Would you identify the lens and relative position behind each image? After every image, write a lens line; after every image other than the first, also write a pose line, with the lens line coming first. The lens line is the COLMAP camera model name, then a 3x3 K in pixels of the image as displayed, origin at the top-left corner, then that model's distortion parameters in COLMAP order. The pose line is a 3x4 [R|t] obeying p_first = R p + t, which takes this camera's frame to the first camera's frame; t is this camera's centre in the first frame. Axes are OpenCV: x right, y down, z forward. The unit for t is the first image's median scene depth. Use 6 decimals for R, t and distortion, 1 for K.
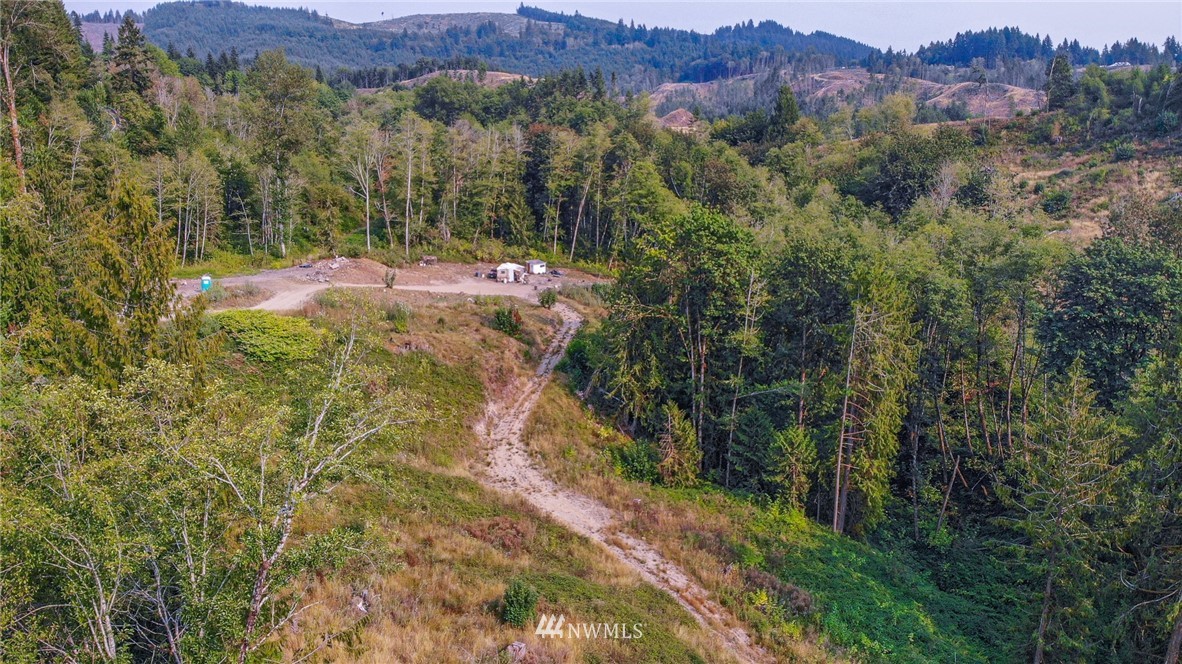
lens RADIAL K [[852.8, 0, 594.3], [0, 852.8, 314.7], [0, 0, 1]] dist [0.206307, -0.503096]
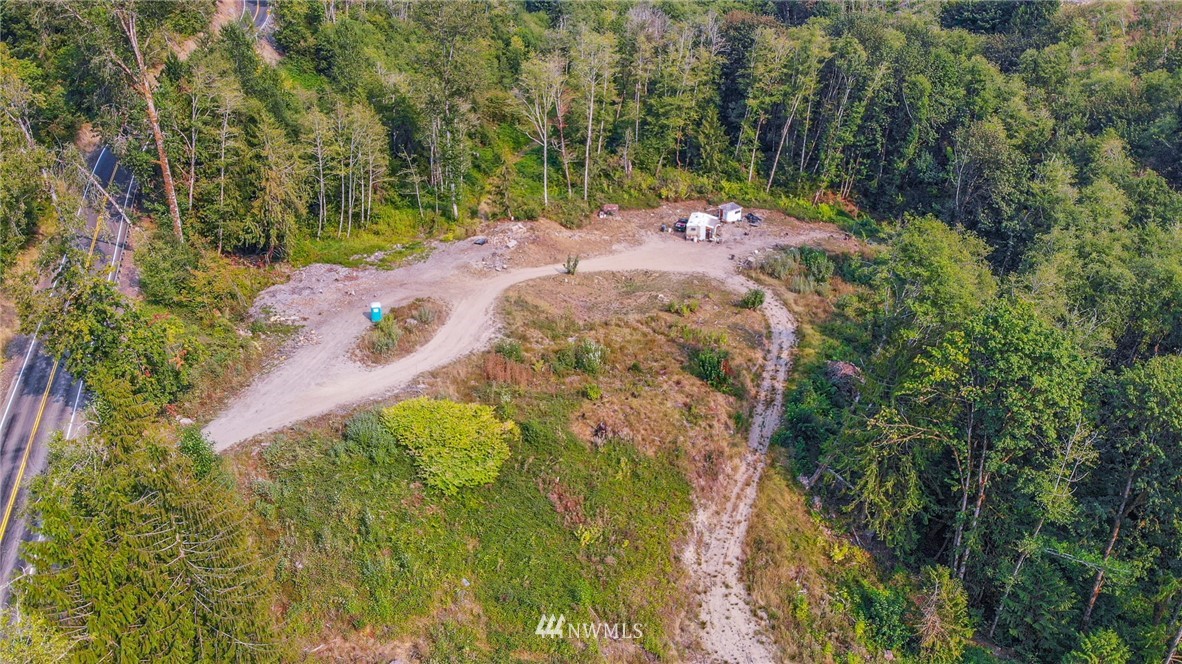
lens RADIAL K [[852.8, 0, 594.3], [0, 852.8, 314.7], [0, 0, 1]] dist [0.206307, -0.503096]
pose [[0.984339, 0.063199, -0.164570, -0.063920], [-0.023680, 0.972472, 0.231813, -0.181037], [0.174690, -0.224285, 0.958739, 0.149899]]
